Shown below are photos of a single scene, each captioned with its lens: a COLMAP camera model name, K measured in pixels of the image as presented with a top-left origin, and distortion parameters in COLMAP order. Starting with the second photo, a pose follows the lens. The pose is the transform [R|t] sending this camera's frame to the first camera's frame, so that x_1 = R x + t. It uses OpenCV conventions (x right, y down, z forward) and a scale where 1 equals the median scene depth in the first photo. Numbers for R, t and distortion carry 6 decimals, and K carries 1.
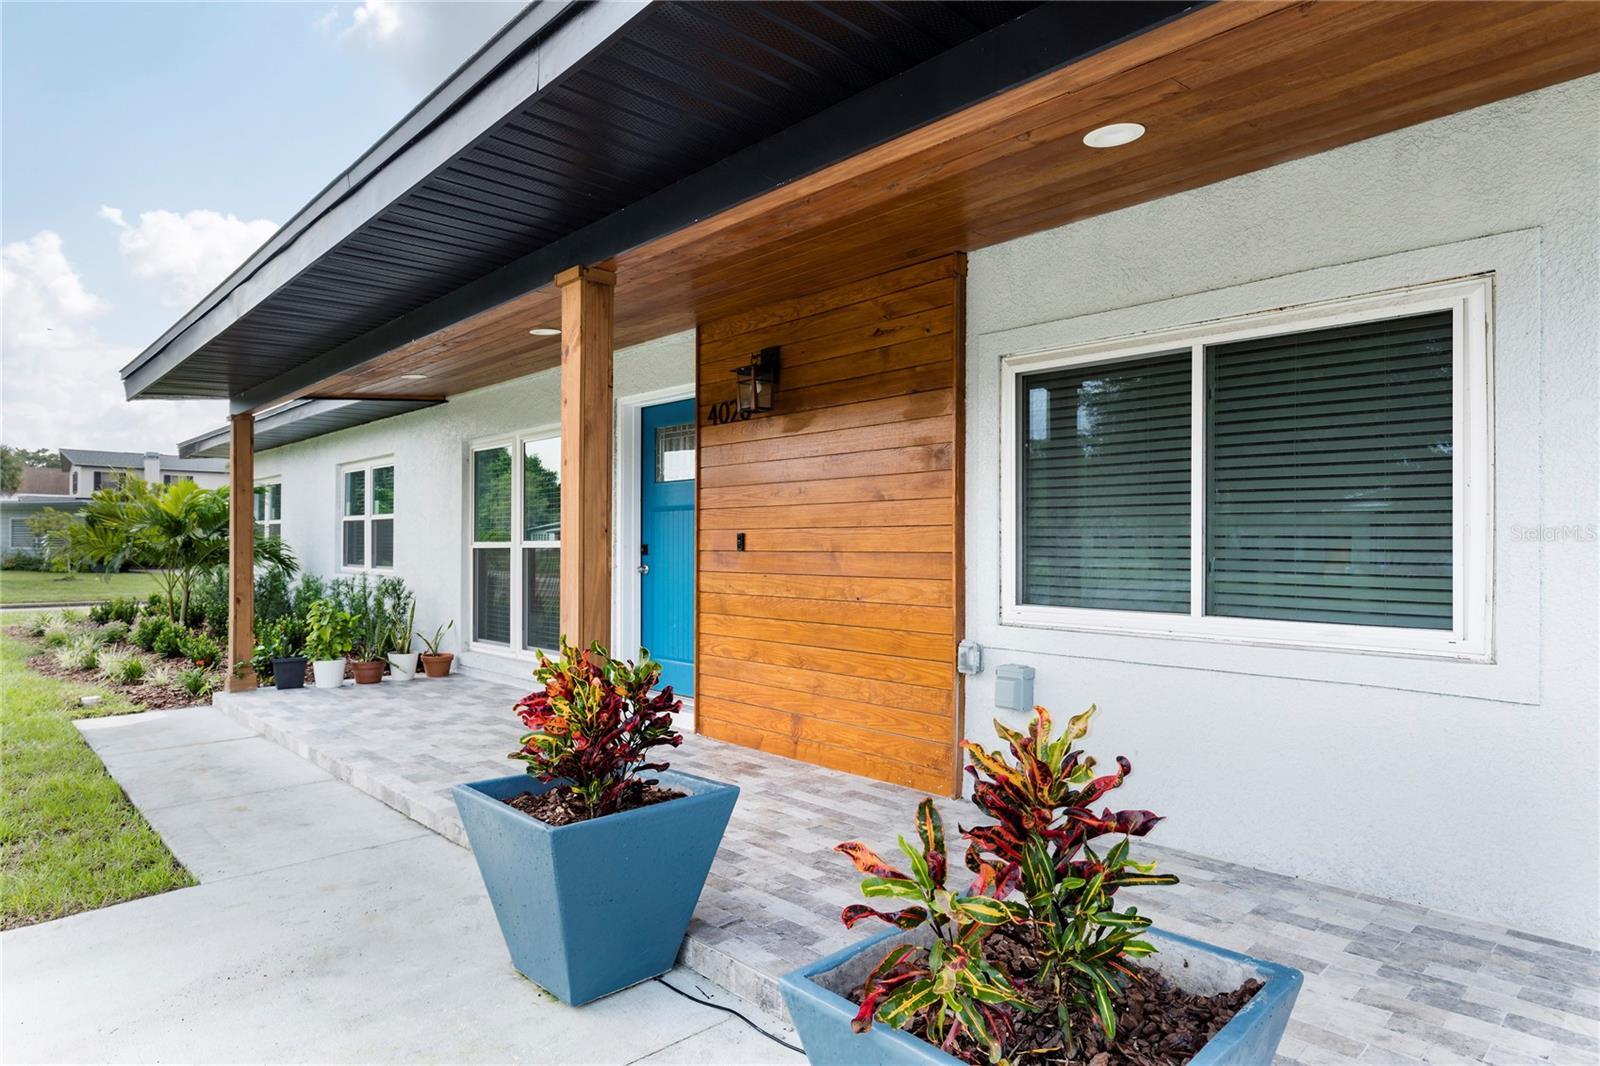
lens RADIAL K [[922.5, 0, 800.0], [0, 922.5, 533.0], [0, 0, 1]] dist [0.005053, 0.000625]
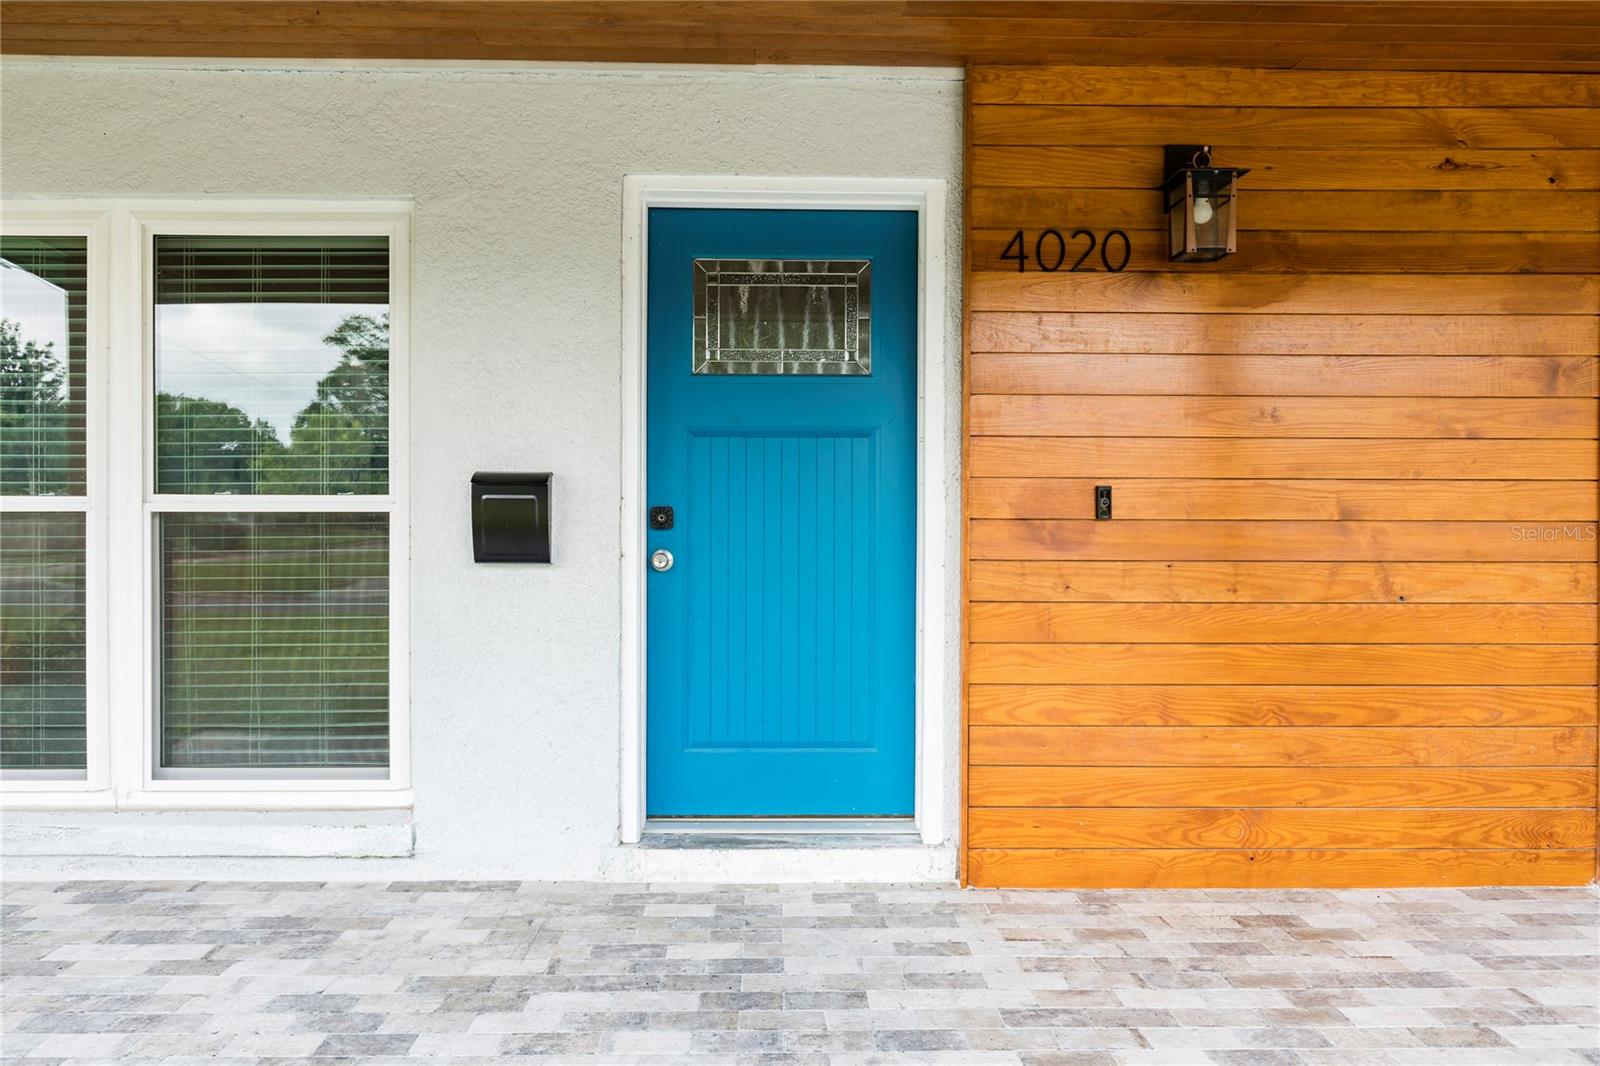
lens RADIAL K [[1069.5, 0, 800.0], [0, 1069.5, 533.0], [0, 0, 1]] dist [0.002638, 0.001080]
pose [[0.664508, -0.004021, 0.747270, -0.729432], [-0.013001, 0.999772, 0.016940, 0.021863], [-0.747168, -0.020972, 0.664305, 0.833559]]
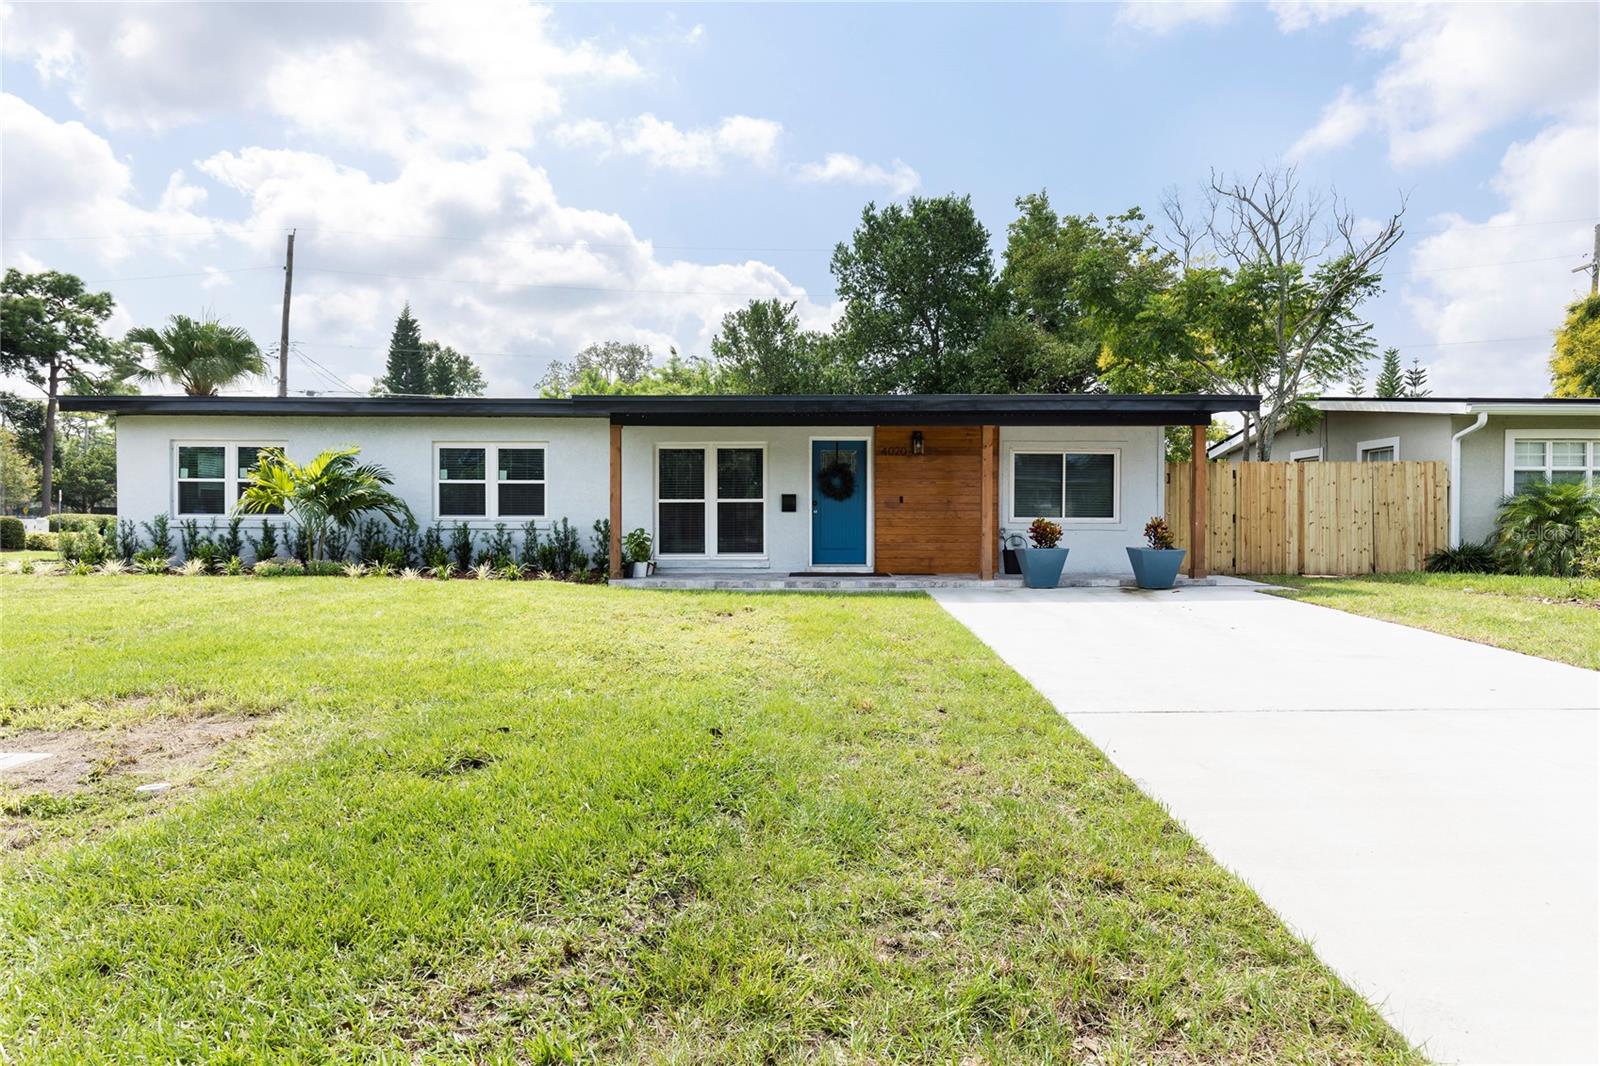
lens RADIAL K [[922.5, 0, 800.0], [0, 922.5, 533.0], [0, 0, 1]] dist [0.005053, 0.000625]
pose [[0.663022, -0.002758, 0.748595, -2.658637], [-0.007322, 0.999921, 0.010168, 0.095664], [-0.748564, -0.012223, 0.662950, -0.676980]]
